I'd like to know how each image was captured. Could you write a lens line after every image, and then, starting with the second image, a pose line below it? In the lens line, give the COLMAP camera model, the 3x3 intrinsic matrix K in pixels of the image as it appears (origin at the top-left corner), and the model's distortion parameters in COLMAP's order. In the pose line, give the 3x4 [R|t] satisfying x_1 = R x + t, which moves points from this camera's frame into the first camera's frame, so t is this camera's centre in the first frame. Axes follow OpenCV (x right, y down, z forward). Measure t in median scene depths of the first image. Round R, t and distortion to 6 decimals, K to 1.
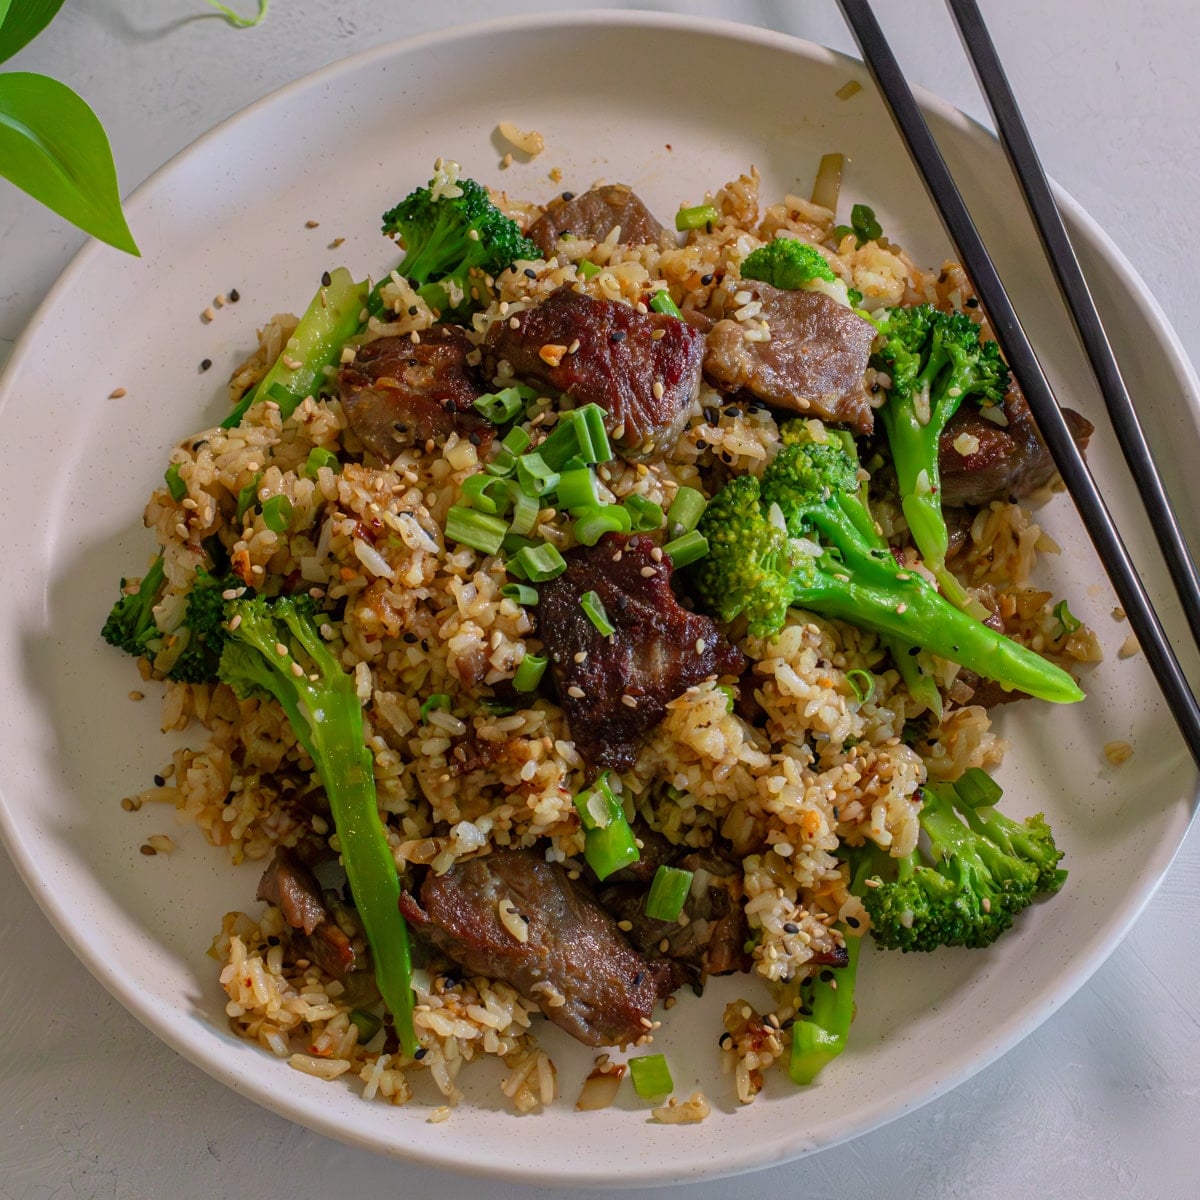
lens RADIAL K [[3307.5, 0, 602.1], [0, 3307.5, 599.2], [0, 0, 1]] dist [-0.008289, 0.000000]
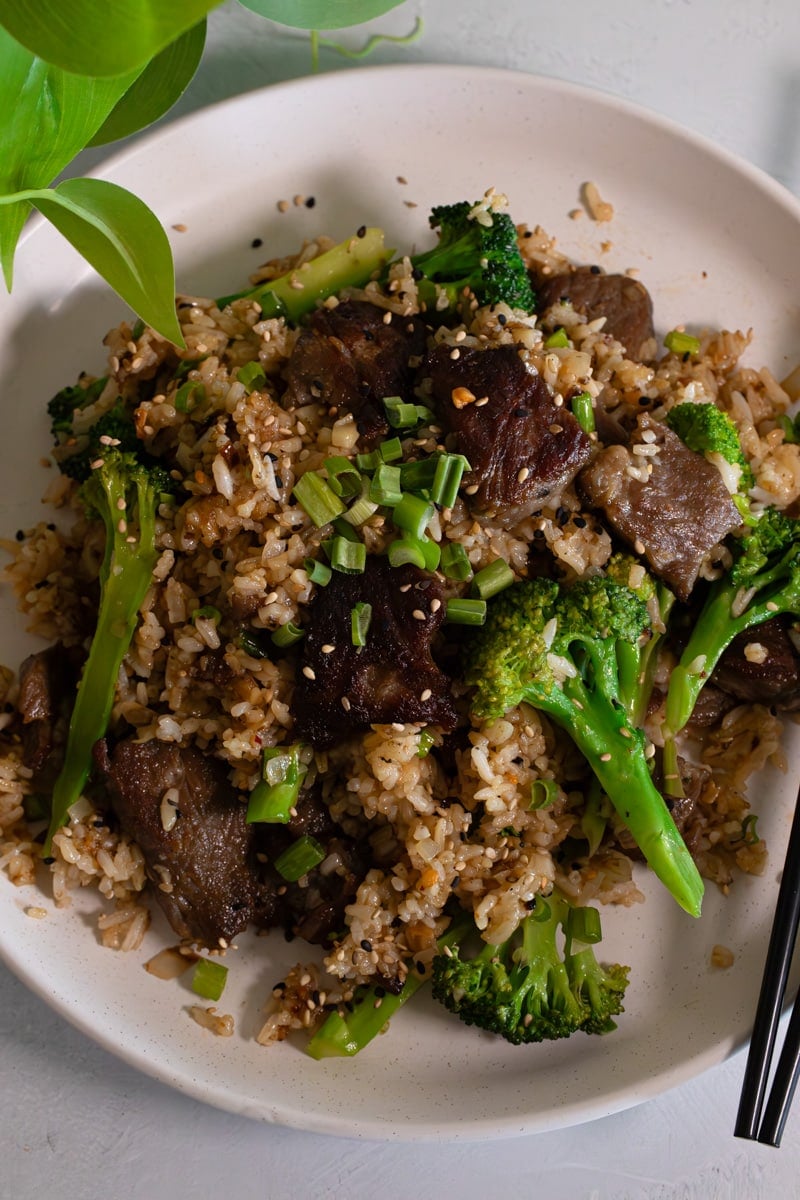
lens RADIAL K [[2022.6, 0, 372.0], [0, 2022.6, 621.2], [0, 0, 1]] dist [-0.046079, 0.000000]
pose [[0.838752, 0.524839, -0.145046, 0.099590], [-0.495298, 0.846043, 0.197209, -0.131742], [0.226219, -0.093568, 0.969572, 0.330373]]
